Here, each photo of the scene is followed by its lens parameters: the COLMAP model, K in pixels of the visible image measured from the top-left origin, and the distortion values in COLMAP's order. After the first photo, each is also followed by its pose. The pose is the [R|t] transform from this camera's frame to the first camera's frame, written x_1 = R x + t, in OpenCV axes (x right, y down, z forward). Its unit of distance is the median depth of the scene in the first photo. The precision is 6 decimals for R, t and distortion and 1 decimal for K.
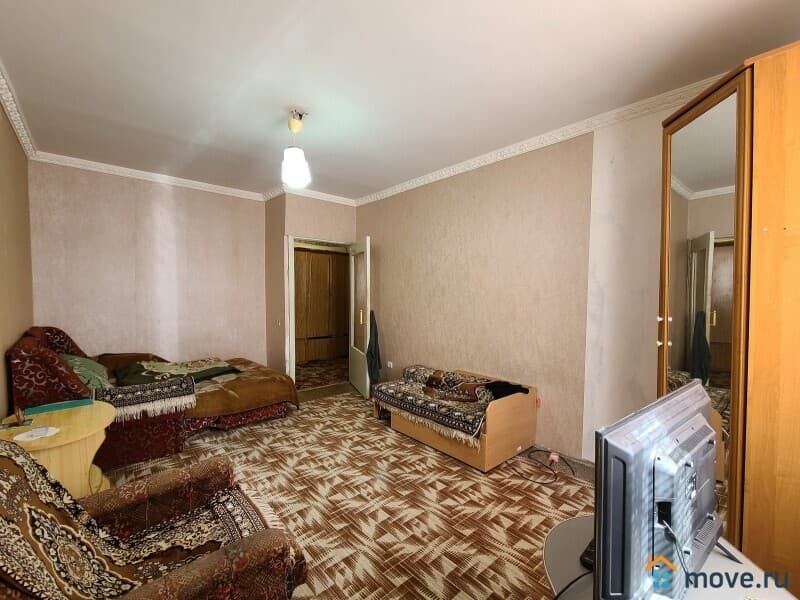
lens RADIAL K [[338.7, 0, 397.0], [0, 338.7, 304.9], [0, 0, 1]] dist [-0.000014, -0.000459]
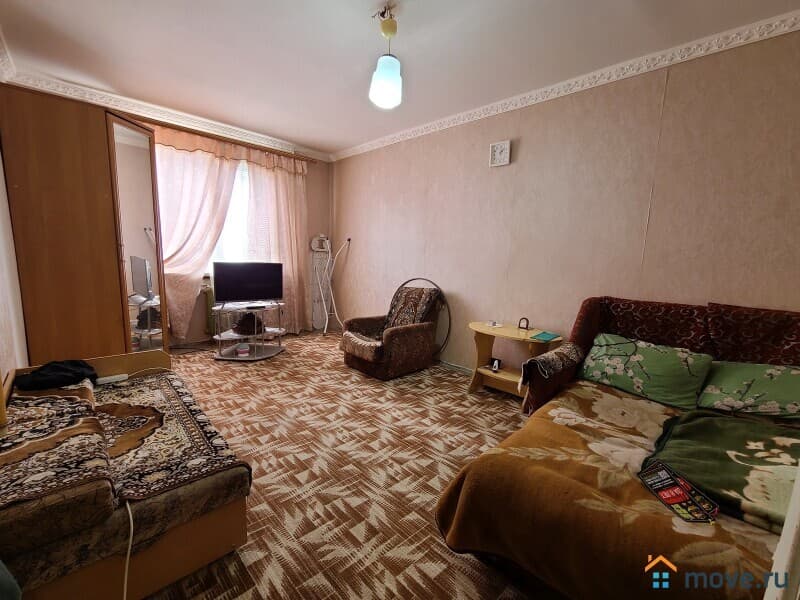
lens RADIAL K [[352.6, 0, 402.1], [0, 352.6, 307.3], [0, 0, 1]] dist [0.001835, -0.000207]
pose [[-0.997496, -0.037393, -0.060027, -0.255425], [-0.047715, 0.982331, 0.180966, -0.020738], [0.052199, 0.183377, -0.981656, 1.632679]]
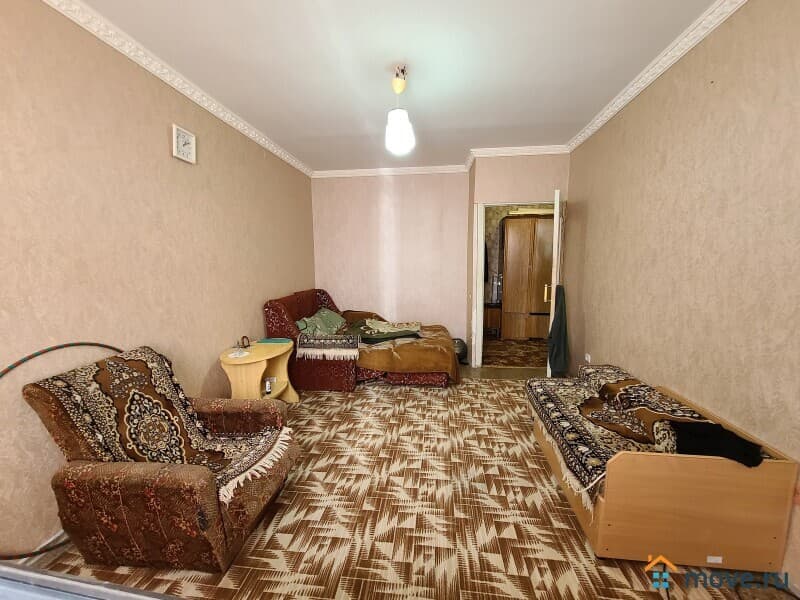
lens RADIAL K [[331.6, 0, 402.5], [0, 331.6, 304.5], [0, 0, 1]] dist [0.000432, -0.000465]
pose [[0.675204, 0.075839, -0.733722, 0.355909], [-0.013232, 0.995786, 0.090749, -0.007349], [0.737512, -0.051566, 0.673362, 0.300627]]
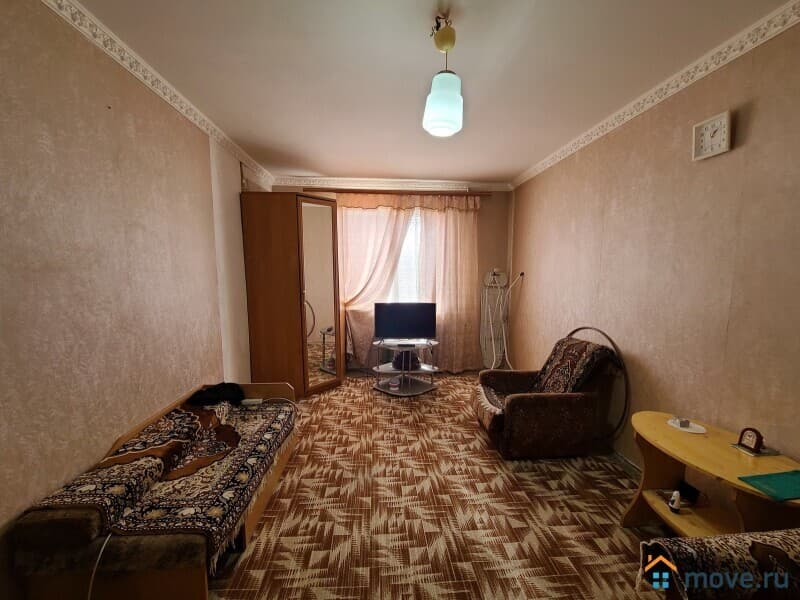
lens RADIAL K [[338.7, 0, 397.0], [0, 338.7, 304.9], [0, 0, 1]] dist [-0.000014, -0.000459]
pose [[-0.791182, -0.071097, 0.607434, -0.553299], [0.013685, 0.990913, 0.133805, -0.090783], [-0.611427, 0.114177, -0.783020, 1.362194]]
